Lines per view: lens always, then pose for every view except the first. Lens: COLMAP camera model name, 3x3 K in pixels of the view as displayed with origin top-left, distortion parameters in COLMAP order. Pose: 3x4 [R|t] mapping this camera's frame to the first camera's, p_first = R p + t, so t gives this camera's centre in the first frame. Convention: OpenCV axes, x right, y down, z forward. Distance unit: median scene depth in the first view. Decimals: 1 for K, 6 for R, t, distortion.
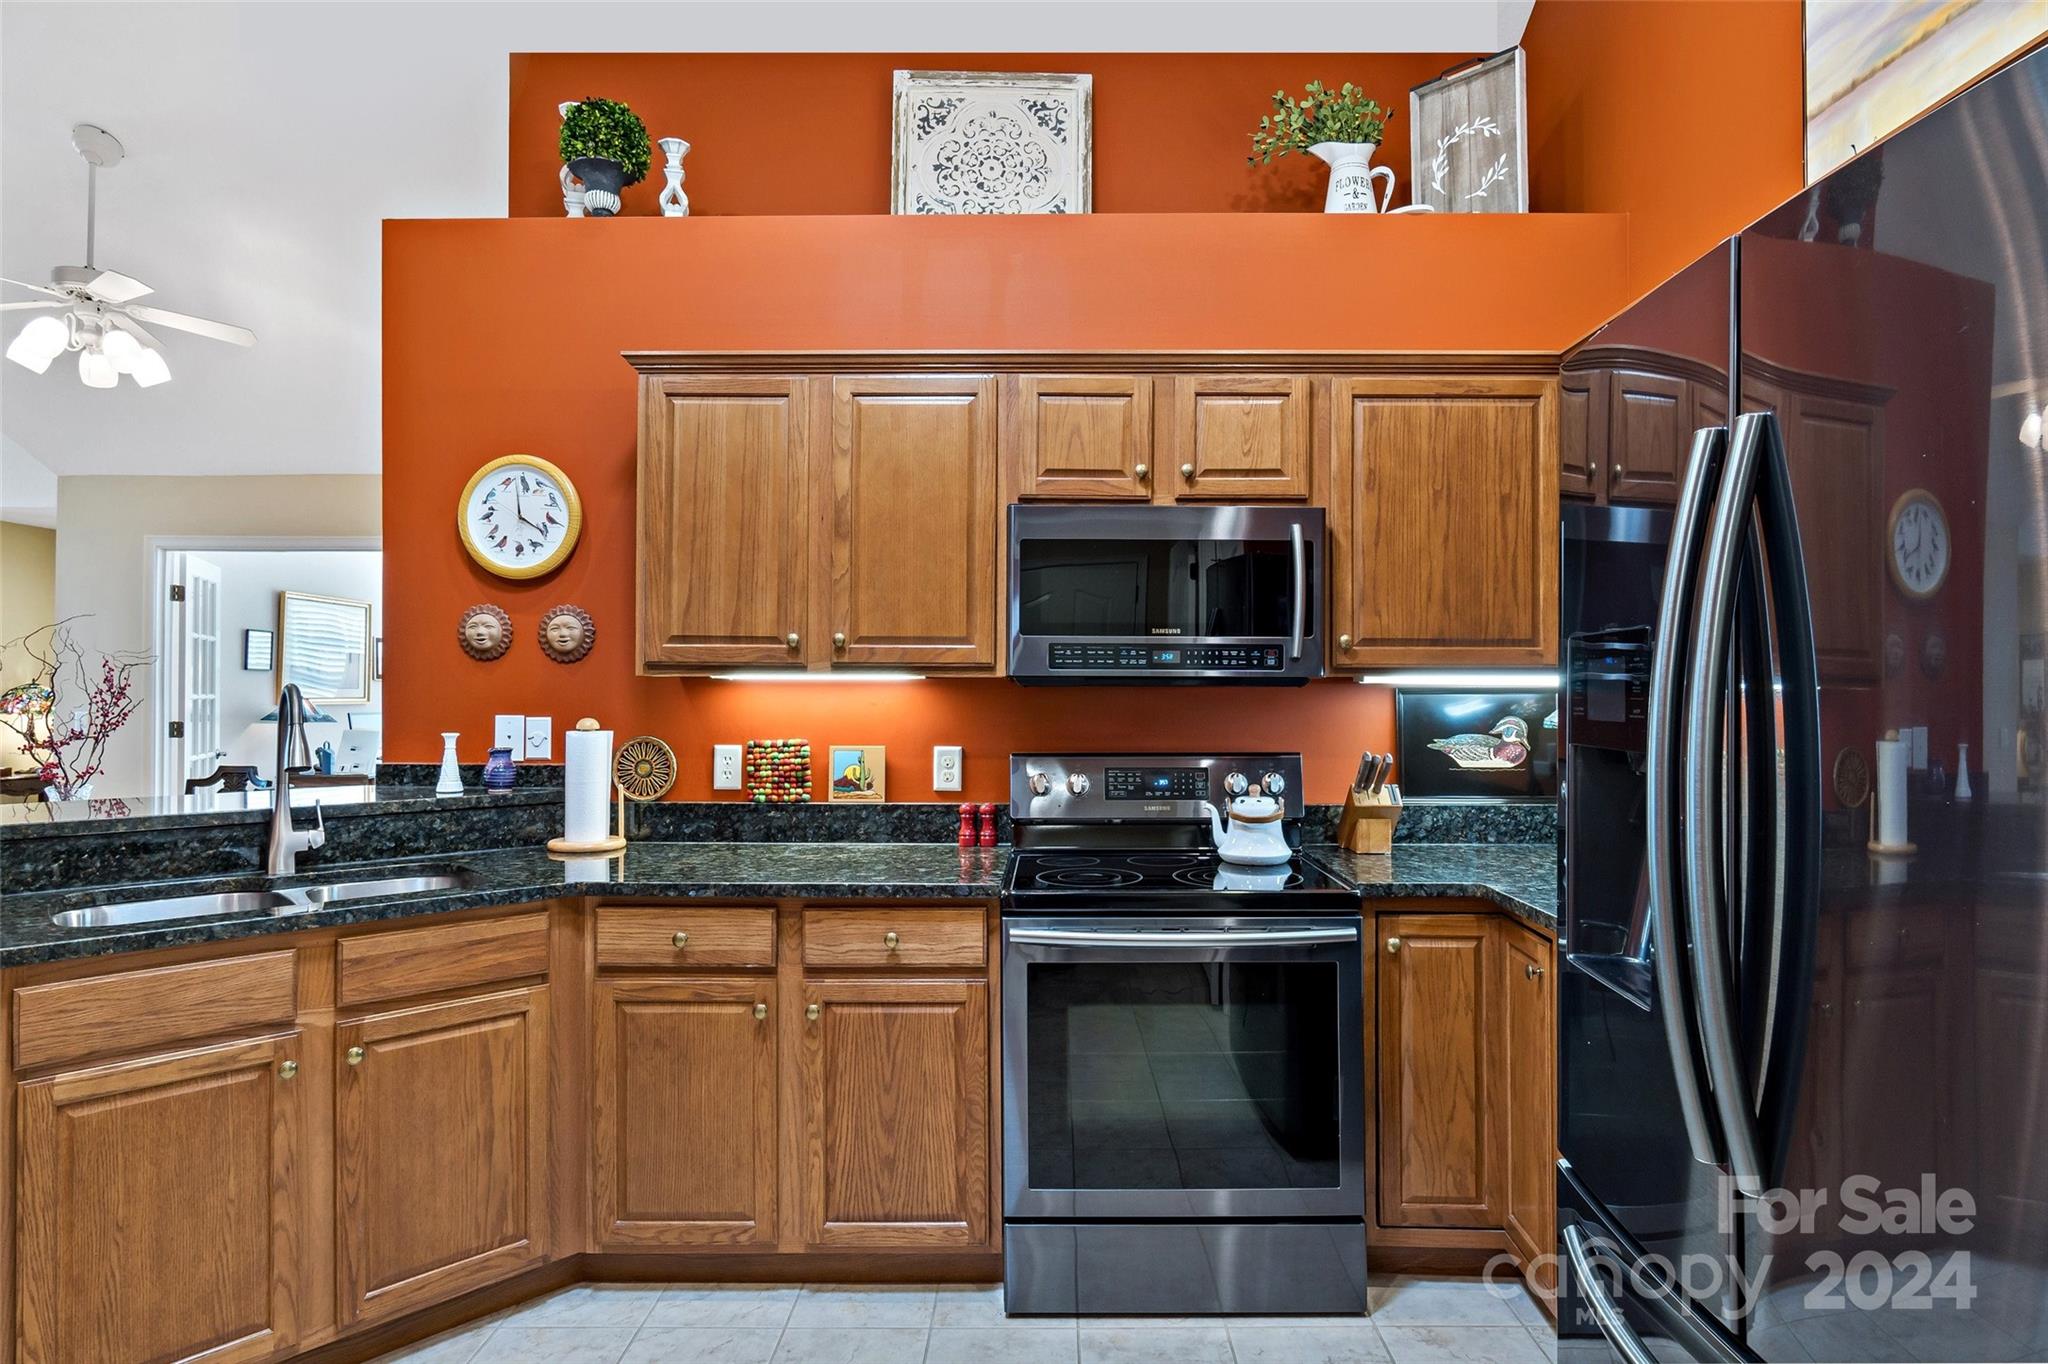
lens RADIAL K [[1096.5, 0, 1024.0], [0, 1096.5, 682.0], [0, 0, 1]] dist [-0.029276, 0.012518]
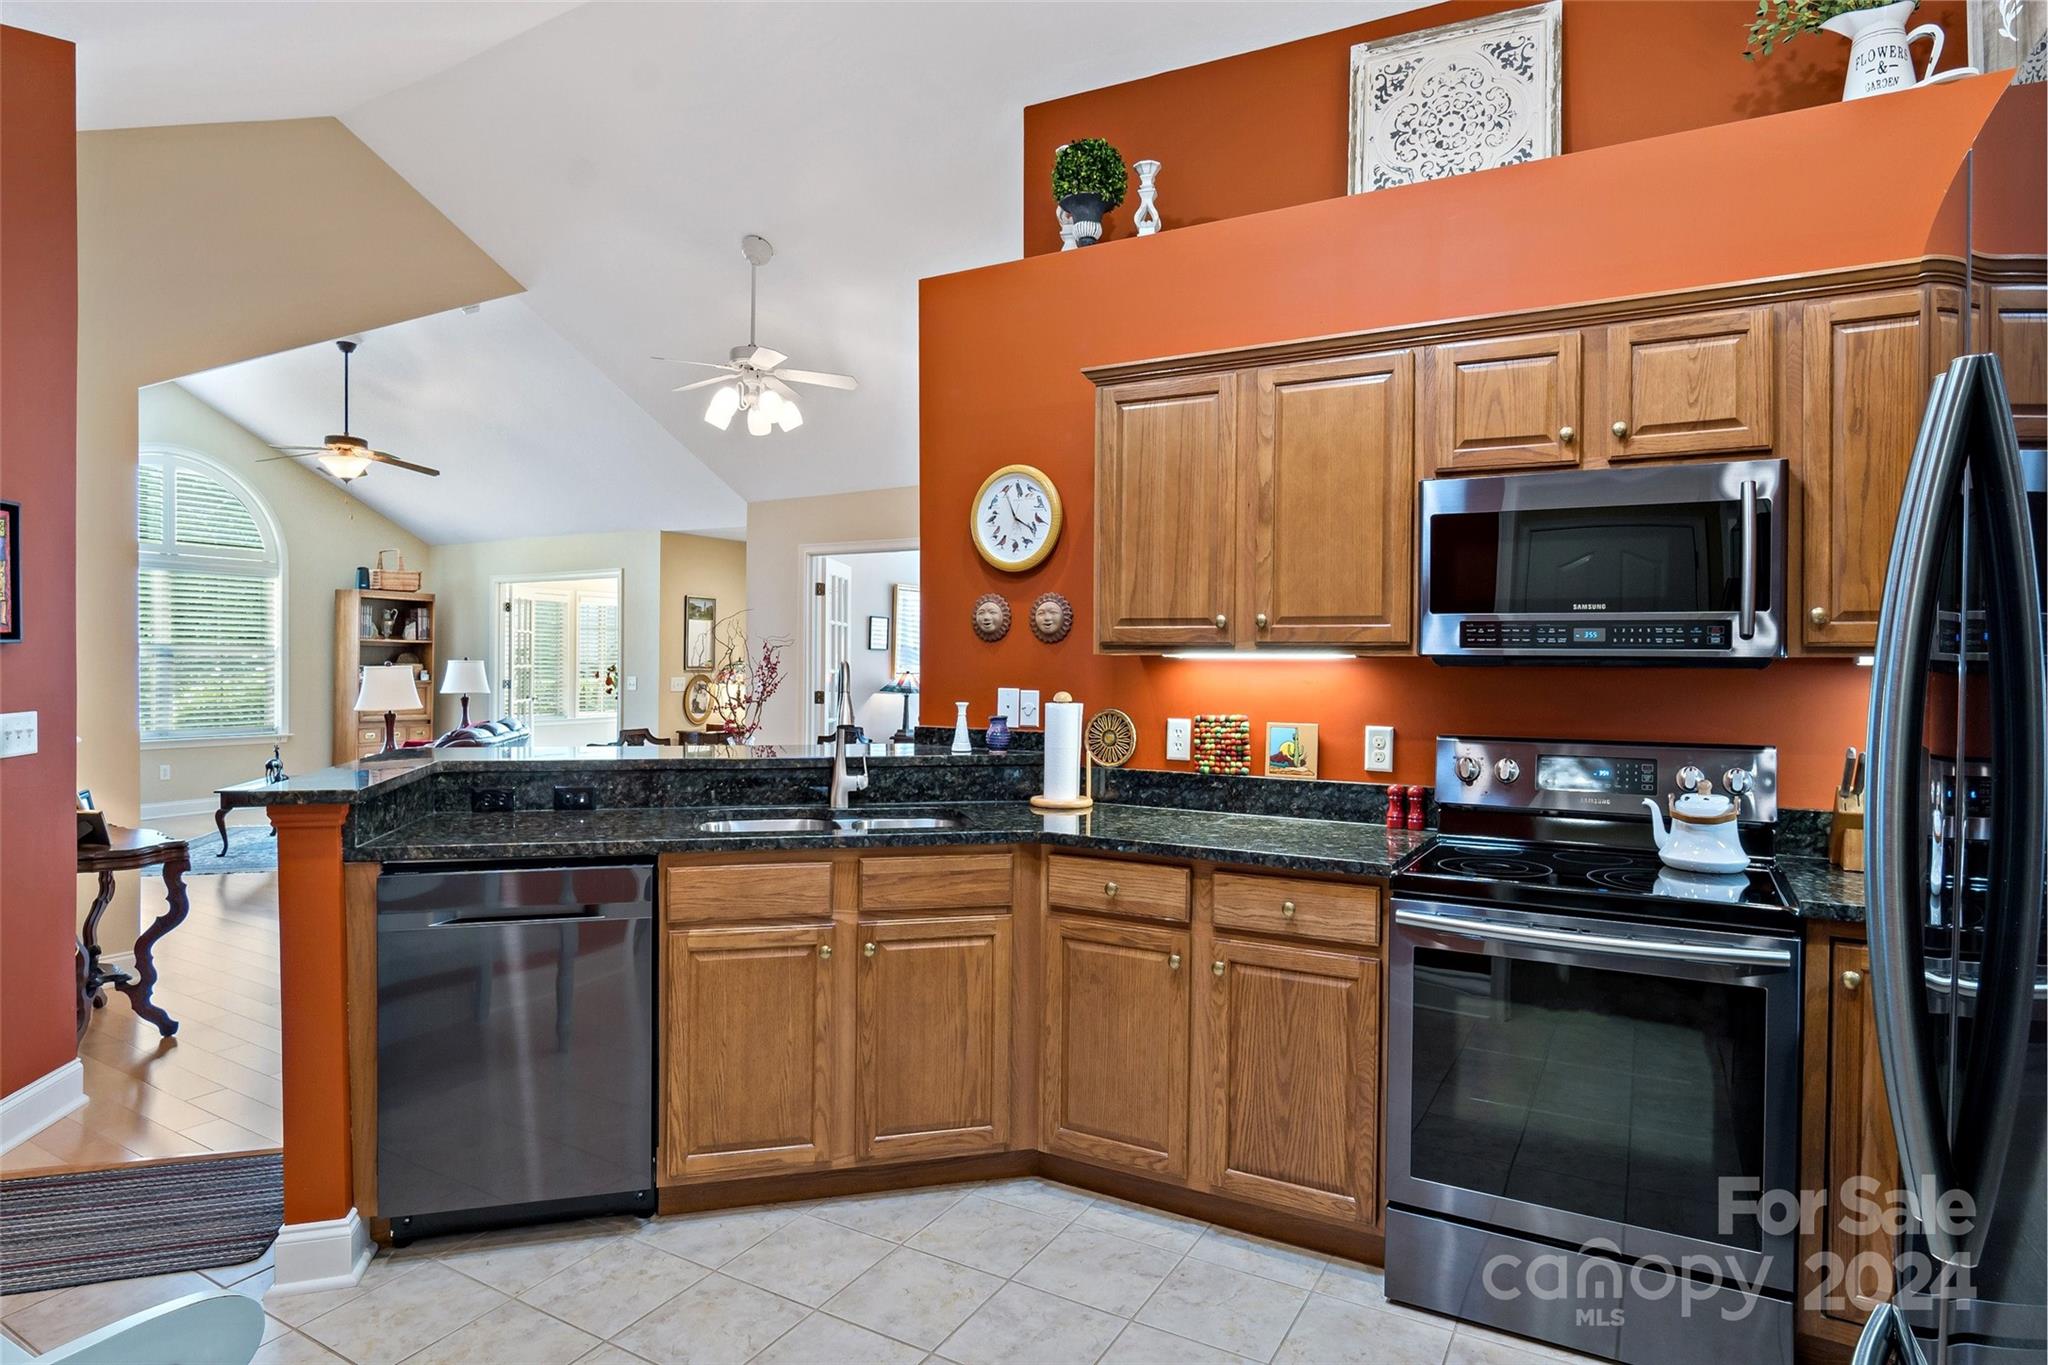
lens RADIAL K [[1206.2, 0, 1025.7], [0, 1206.2, 657.5], [0, 0, 1]] dist [-0.042860, 0.000402]
pose [[0.847617, 0.003185, -0.530599, 0.253467], [-0.005467, 0.999981, -0.002730, 0.001172], [0.530580, 0.005215, 0.847619, -0.095208]]
